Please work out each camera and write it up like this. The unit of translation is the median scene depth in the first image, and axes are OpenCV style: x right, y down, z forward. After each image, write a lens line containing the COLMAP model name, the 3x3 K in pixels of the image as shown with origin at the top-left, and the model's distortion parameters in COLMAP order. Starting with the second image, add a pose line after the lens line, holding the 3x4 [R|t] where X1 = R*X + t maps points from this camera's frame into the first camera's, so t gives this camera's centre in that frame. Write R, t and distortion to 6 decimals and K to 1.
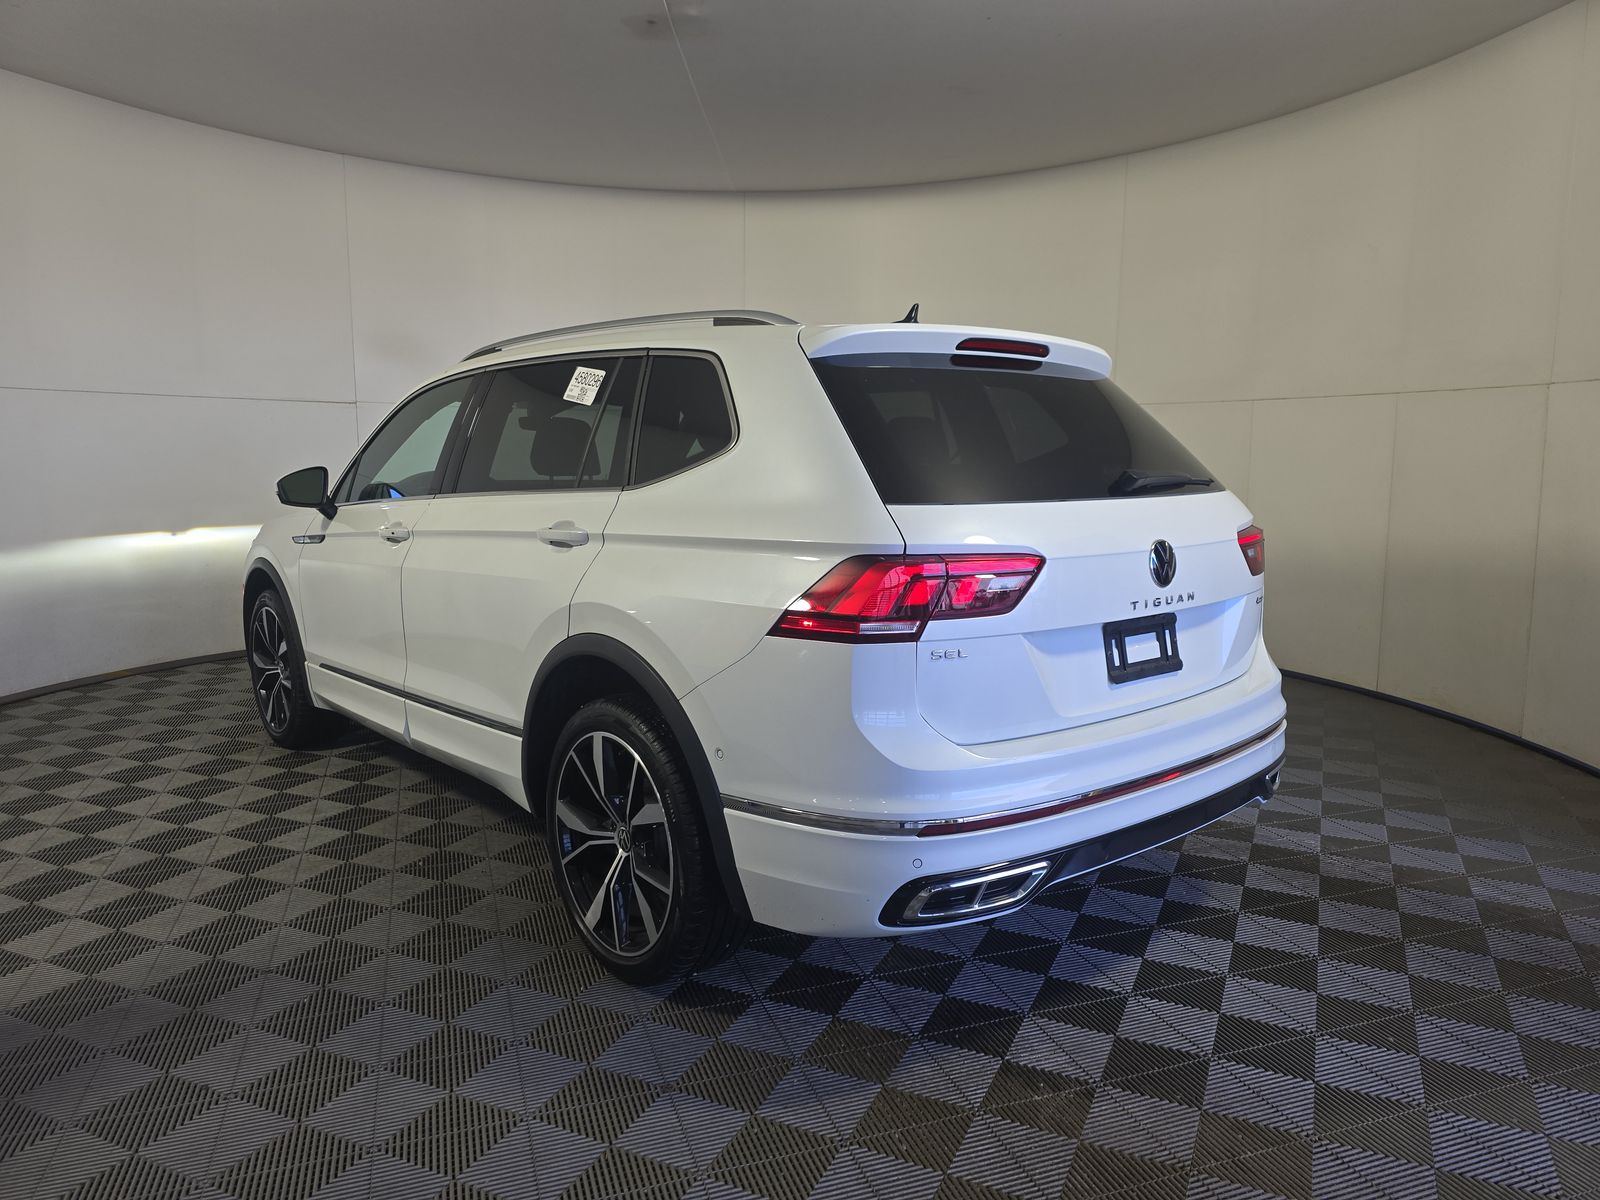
lens RADIAL K [[1062.1, 0, 797.0], [0, 1062.1, 593.1], [0, 0, 1]] dist [0.002804, -0.006136]
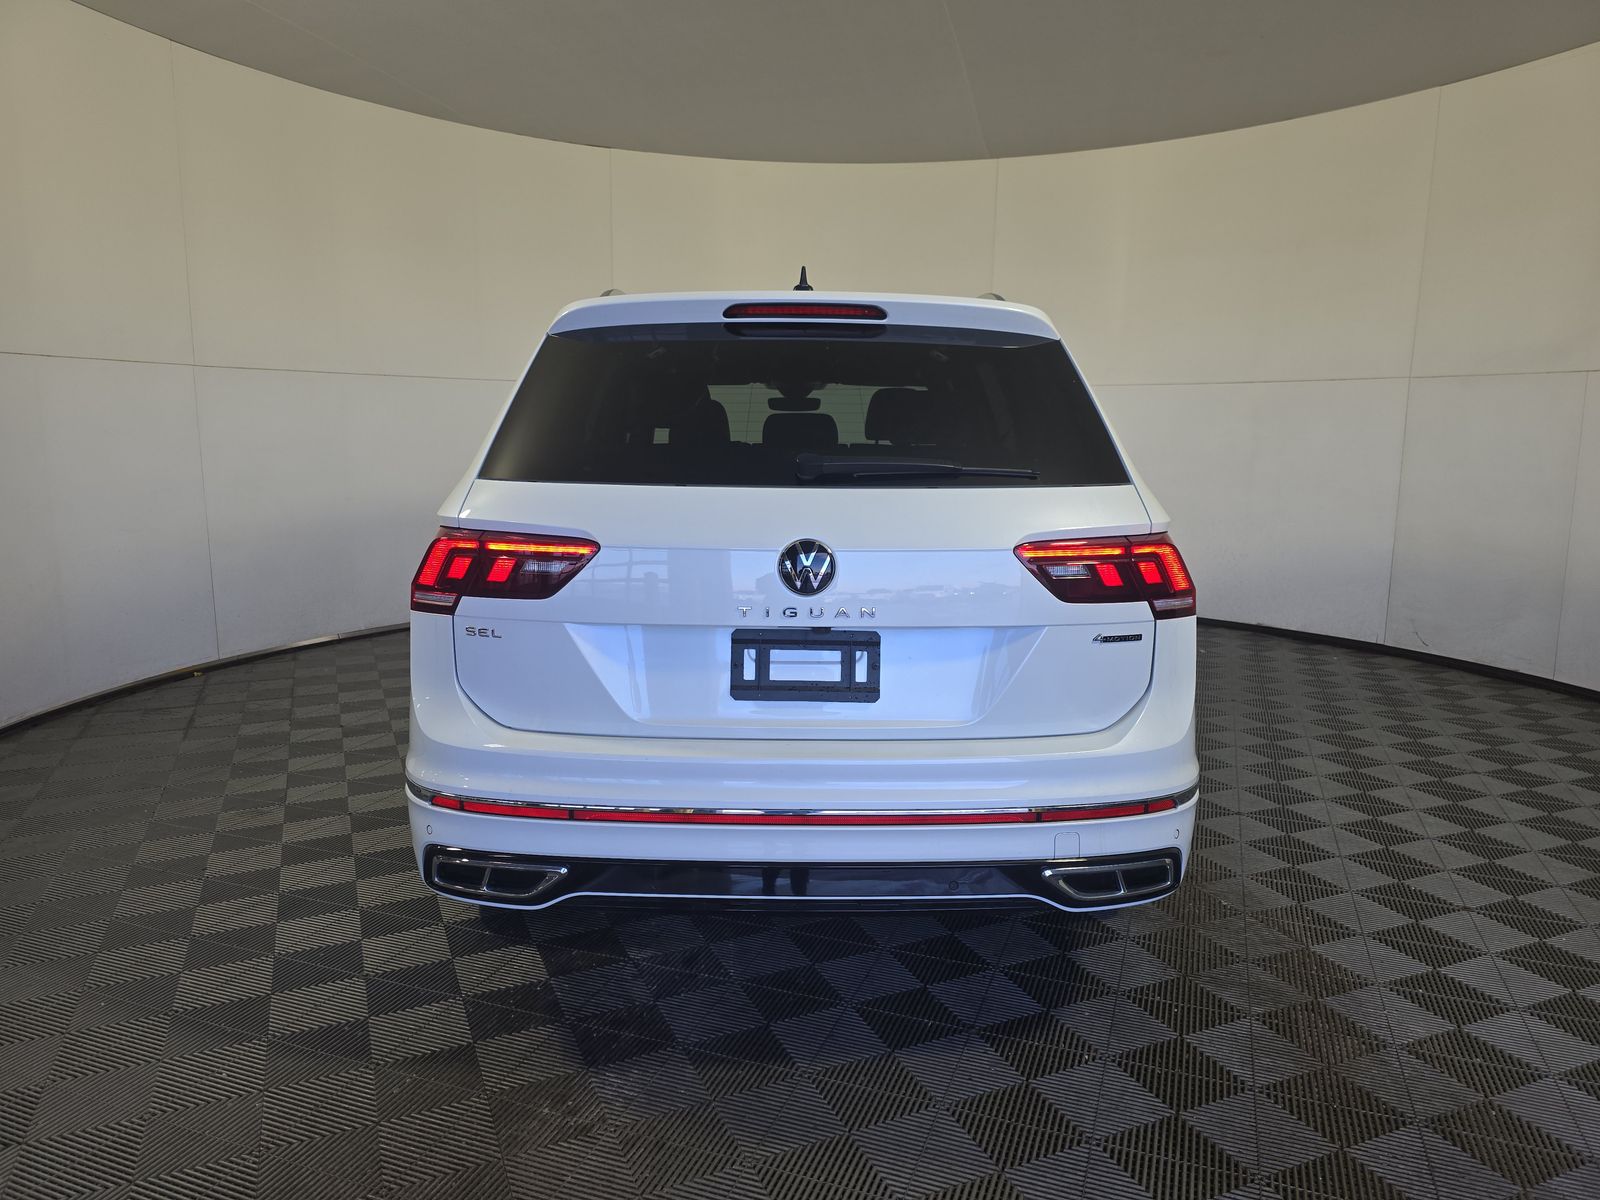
lens RADIAL K [[1098.7, 0, 802.2], [0, 1098.7, 628.5], [0, 0, 1]] dist [0.057766, -0.059220]
pose [[0.769486, 0.107512, -0.629549, 0.849098], [-0.090331, 0.994141, 0.059366, -0.027895], [0.632243, 0.011187, 0.774689, 0.323330]]
